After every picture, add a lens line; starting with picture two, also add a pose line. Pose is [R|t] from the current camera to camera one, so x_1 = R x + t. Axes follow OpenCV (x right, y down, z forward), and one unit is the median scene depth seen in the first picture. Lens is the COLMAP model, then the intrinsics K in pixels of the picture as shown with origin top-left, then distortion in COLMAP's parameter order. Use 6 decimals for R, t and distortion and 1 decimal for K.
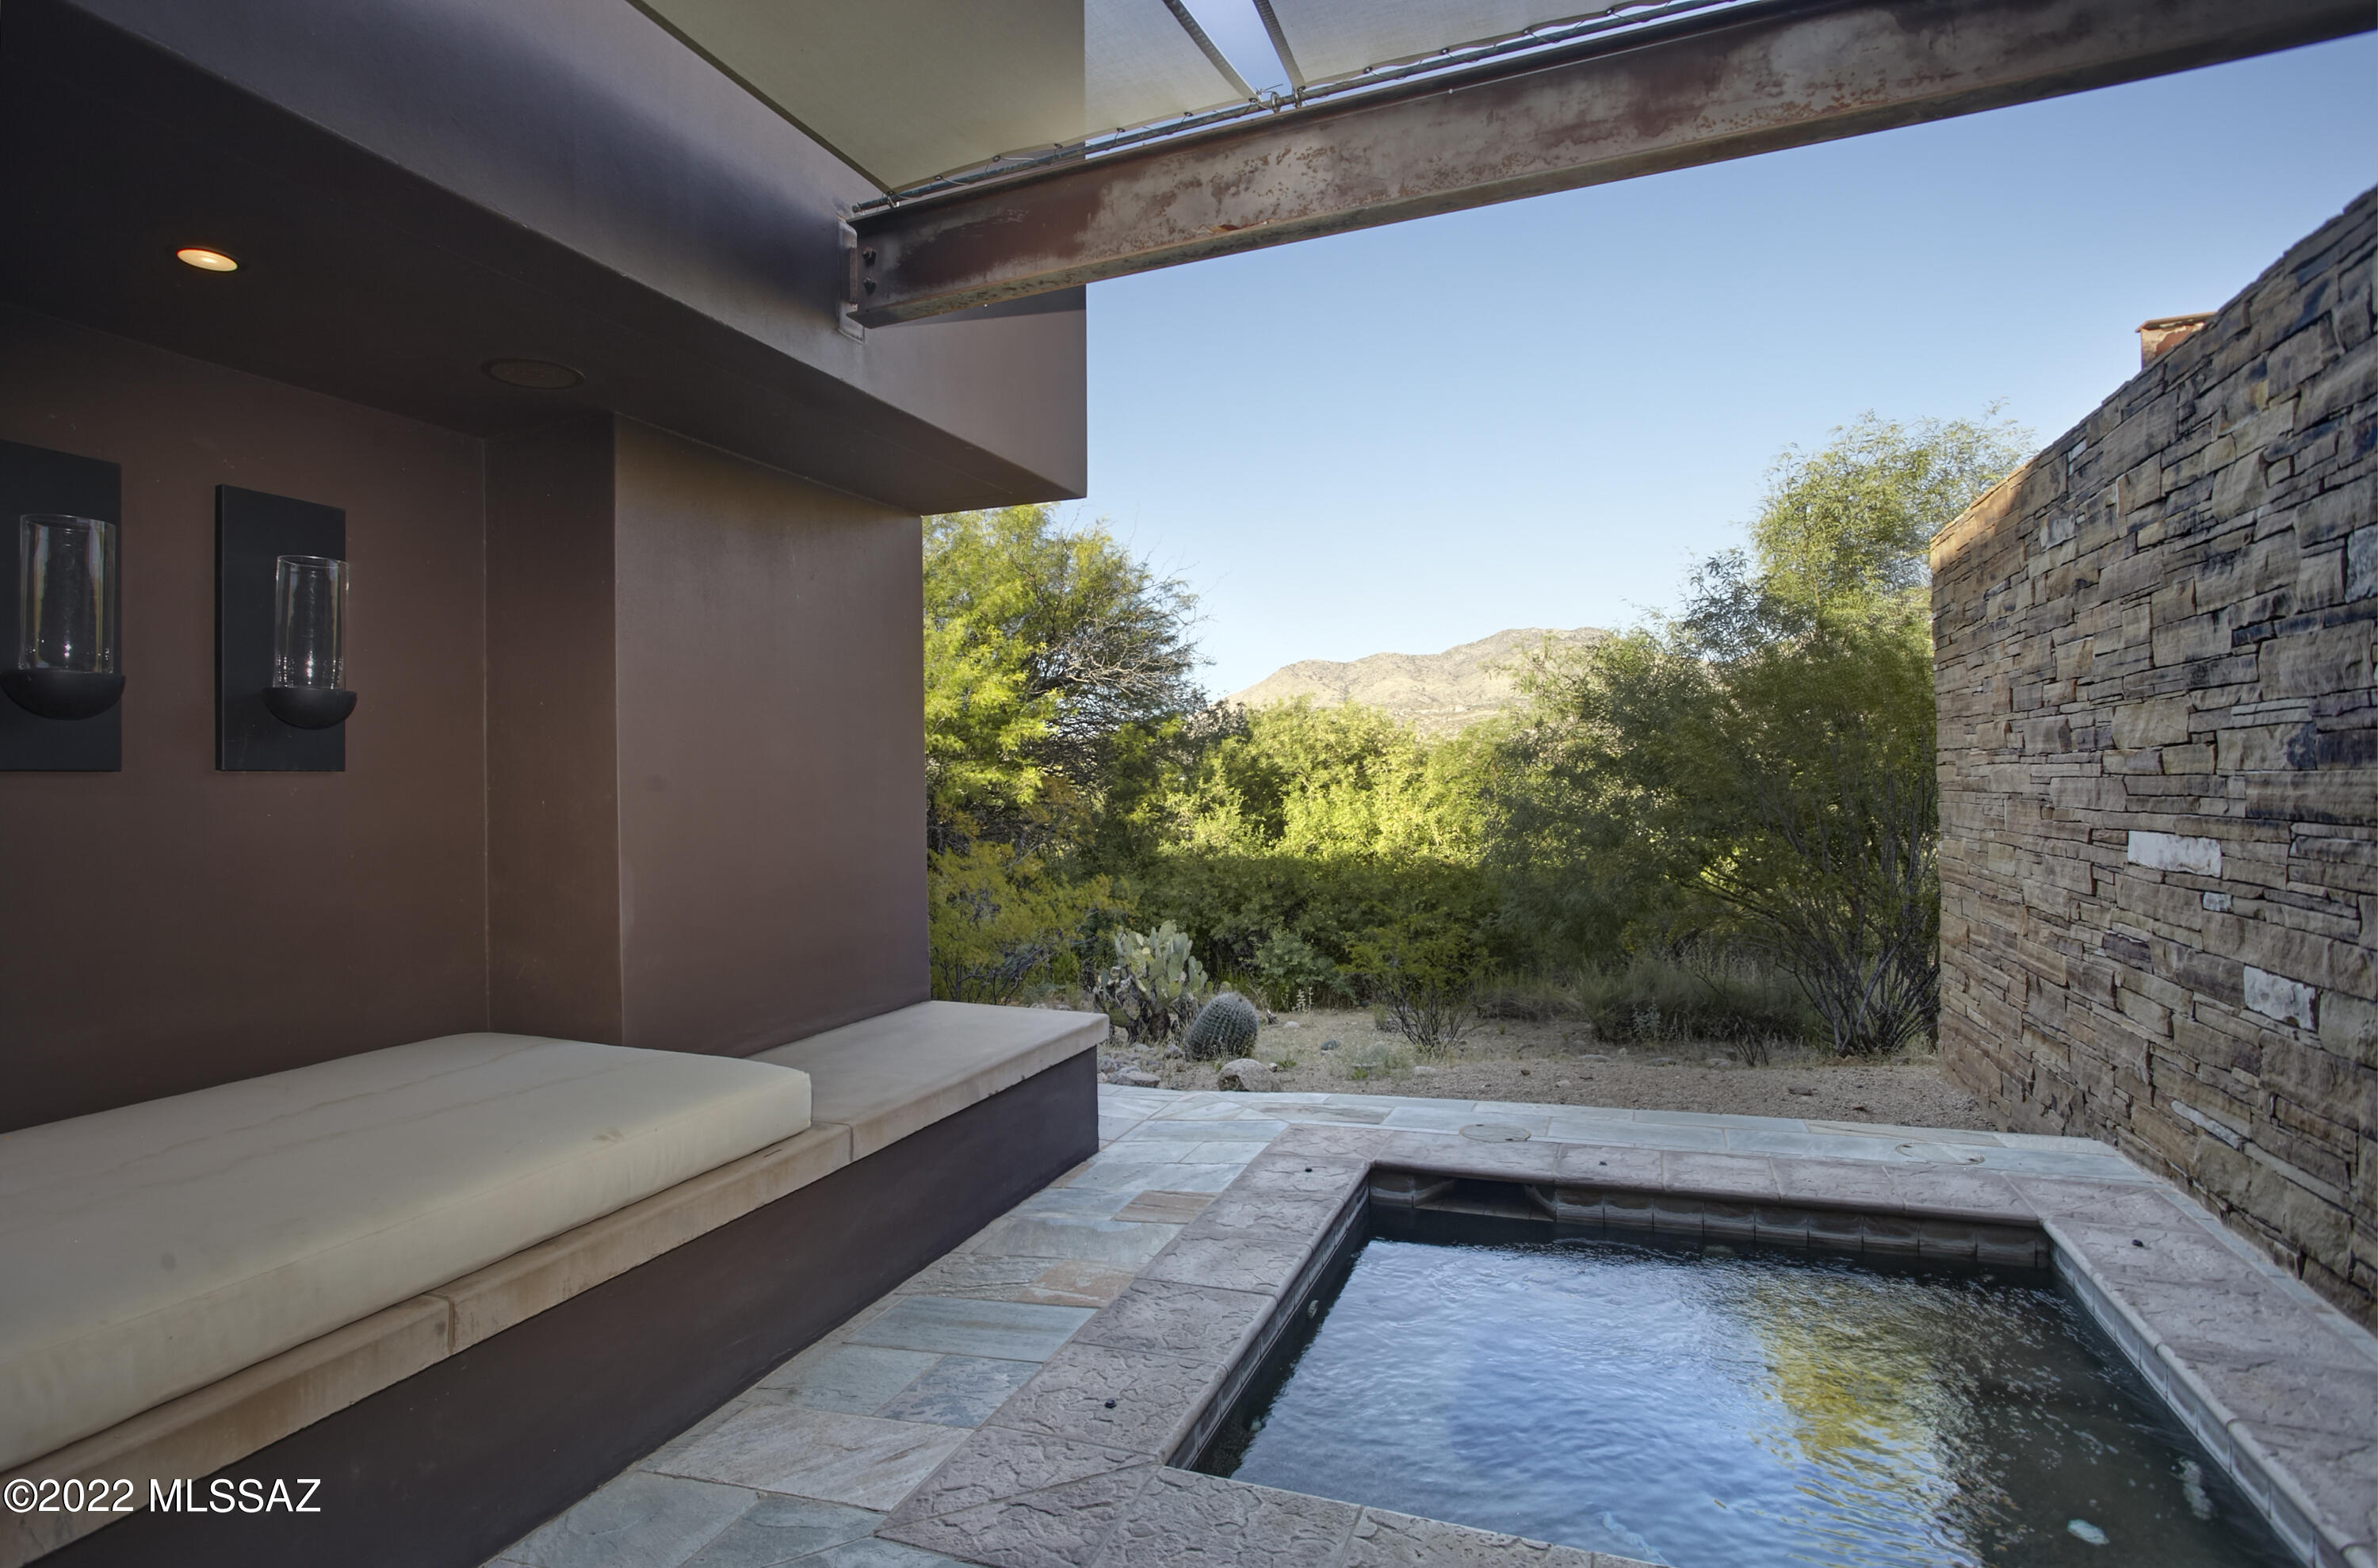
lens RADIAL K [[1196.5, 0, 1169.5], [0, 1196.5, 764.1], [0, 0, 1]] dist [-0.051310, 0.020199]
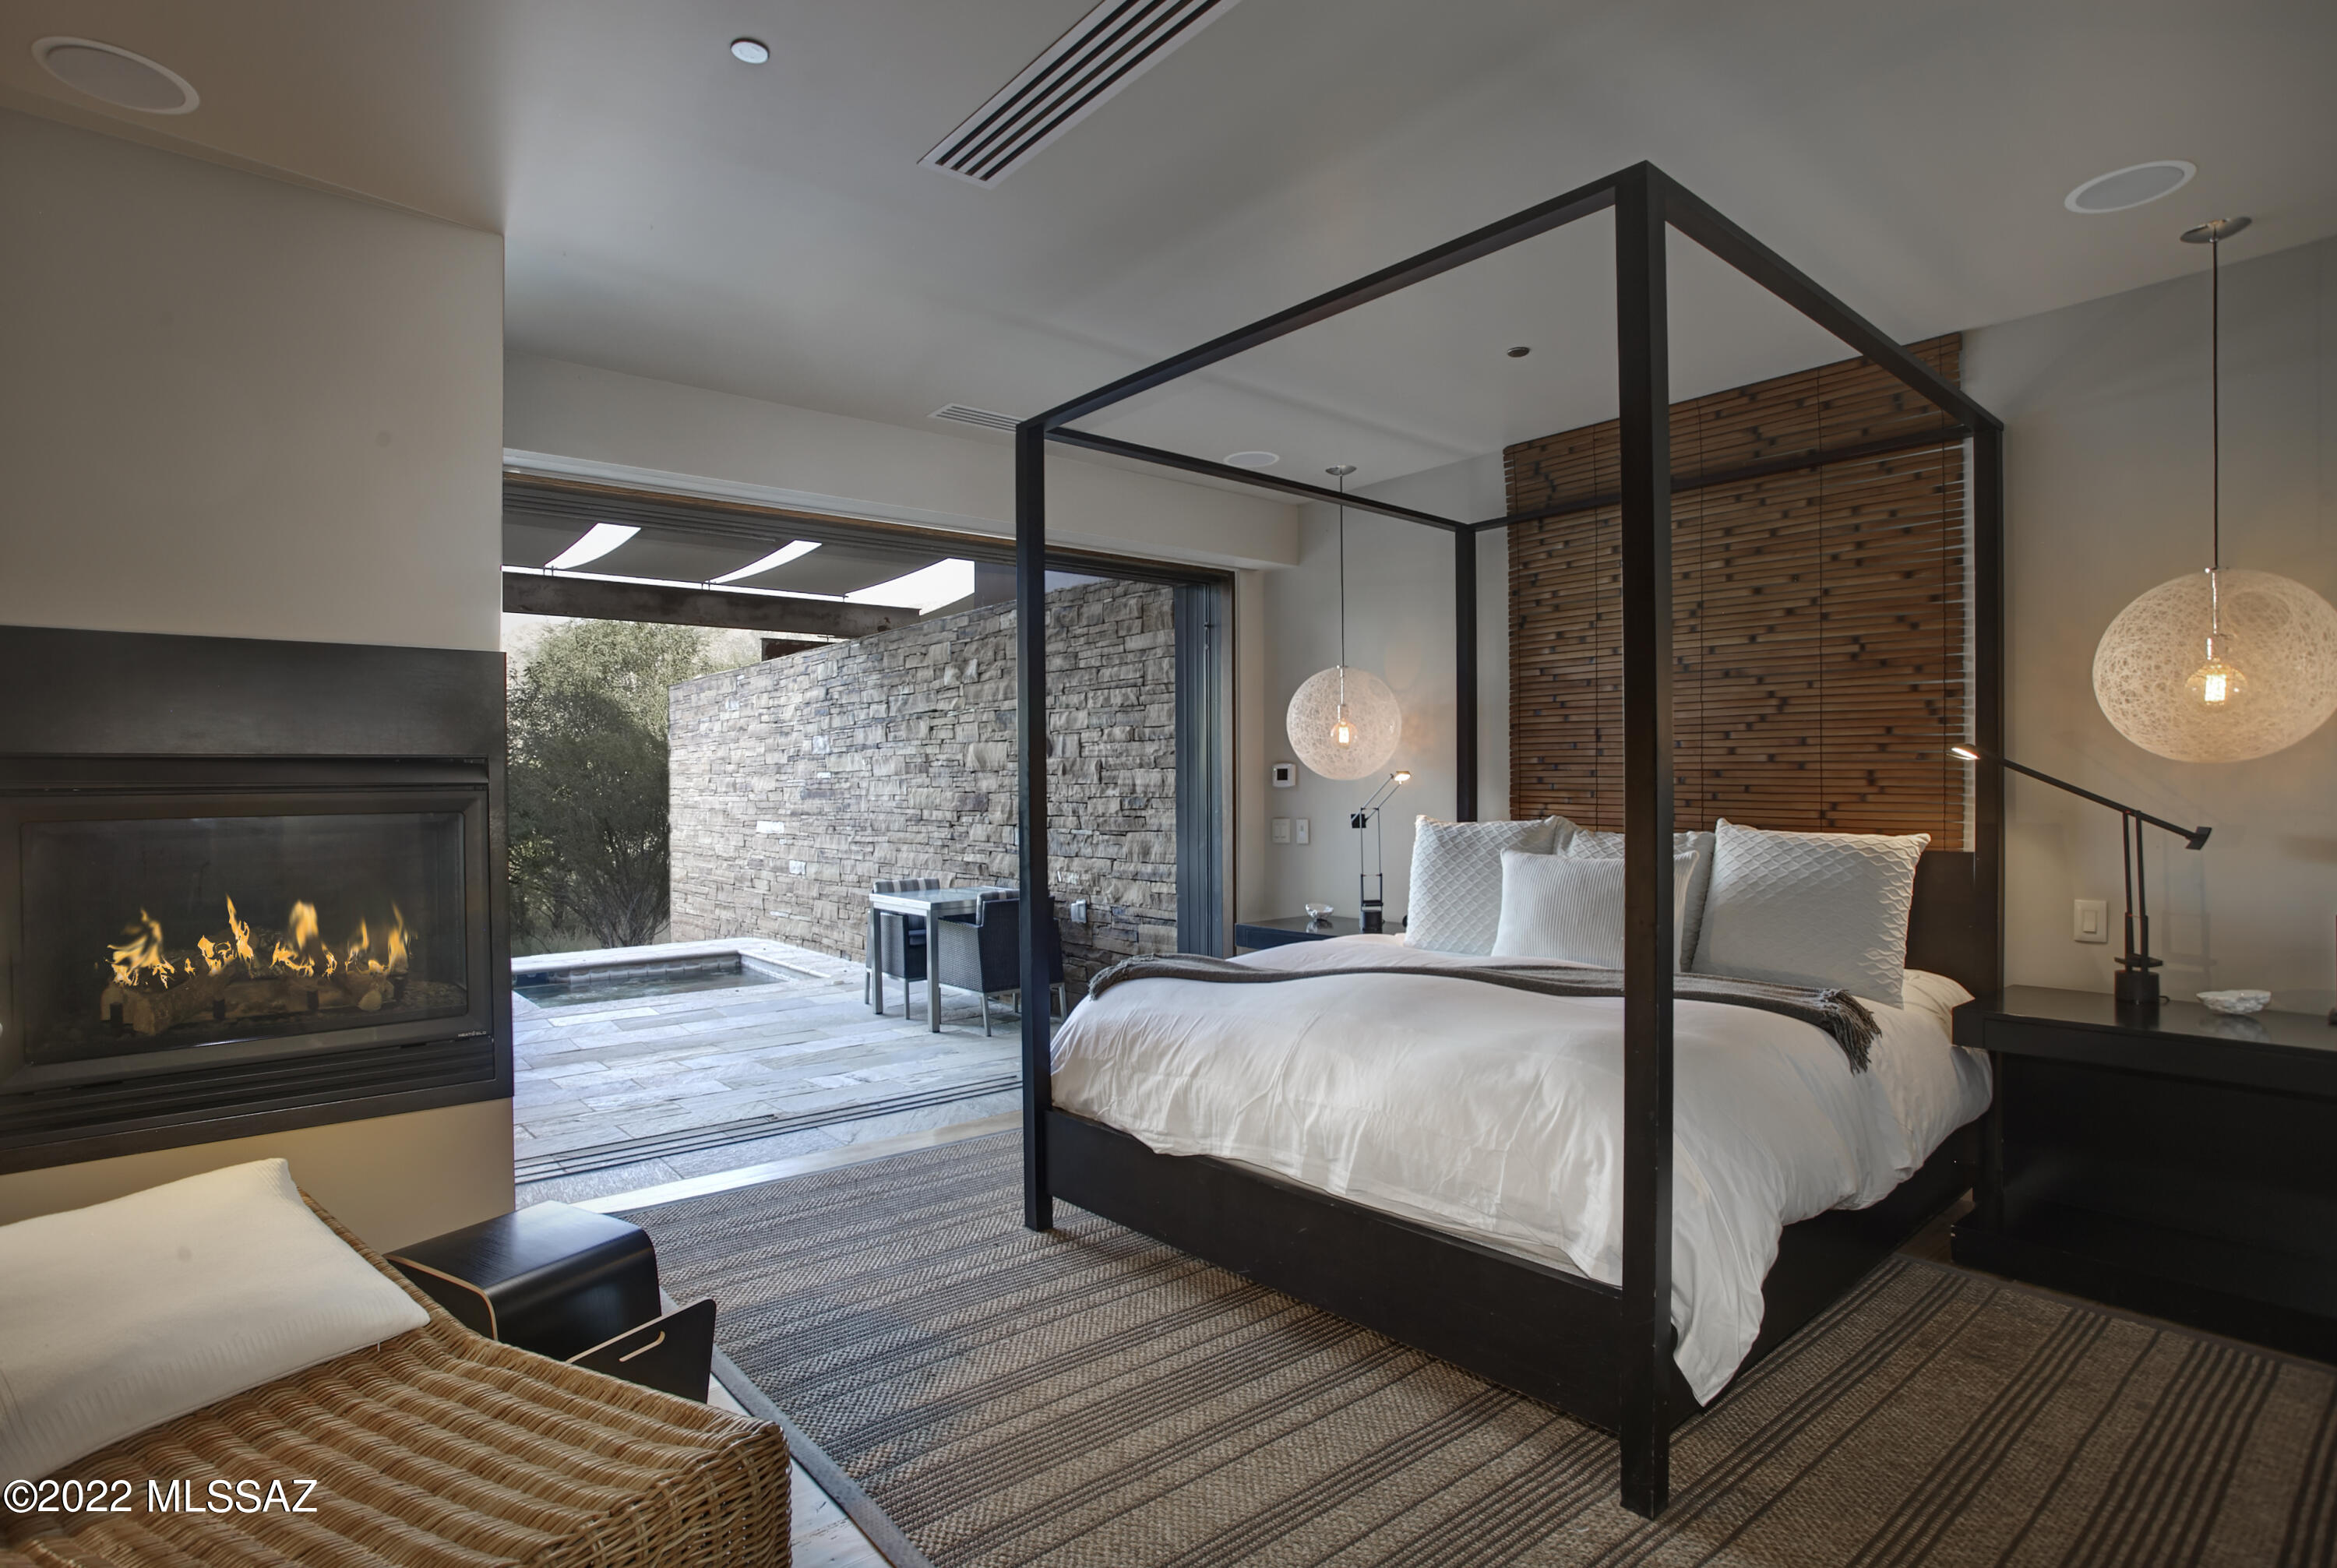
lens RADIAL K [[1175.8, 0, 1164.2], [0, 1175.8, 784.4], [0, 0, 1]] dist [-0.051310, 0.020199]
pose [[0.488259, 0.006501, 0.872675, -1.124864], [-0.005972, 0.999974, -0.004108, -0.024703], [-0.872679, -0.003206, 0.488285, -1.197702]]
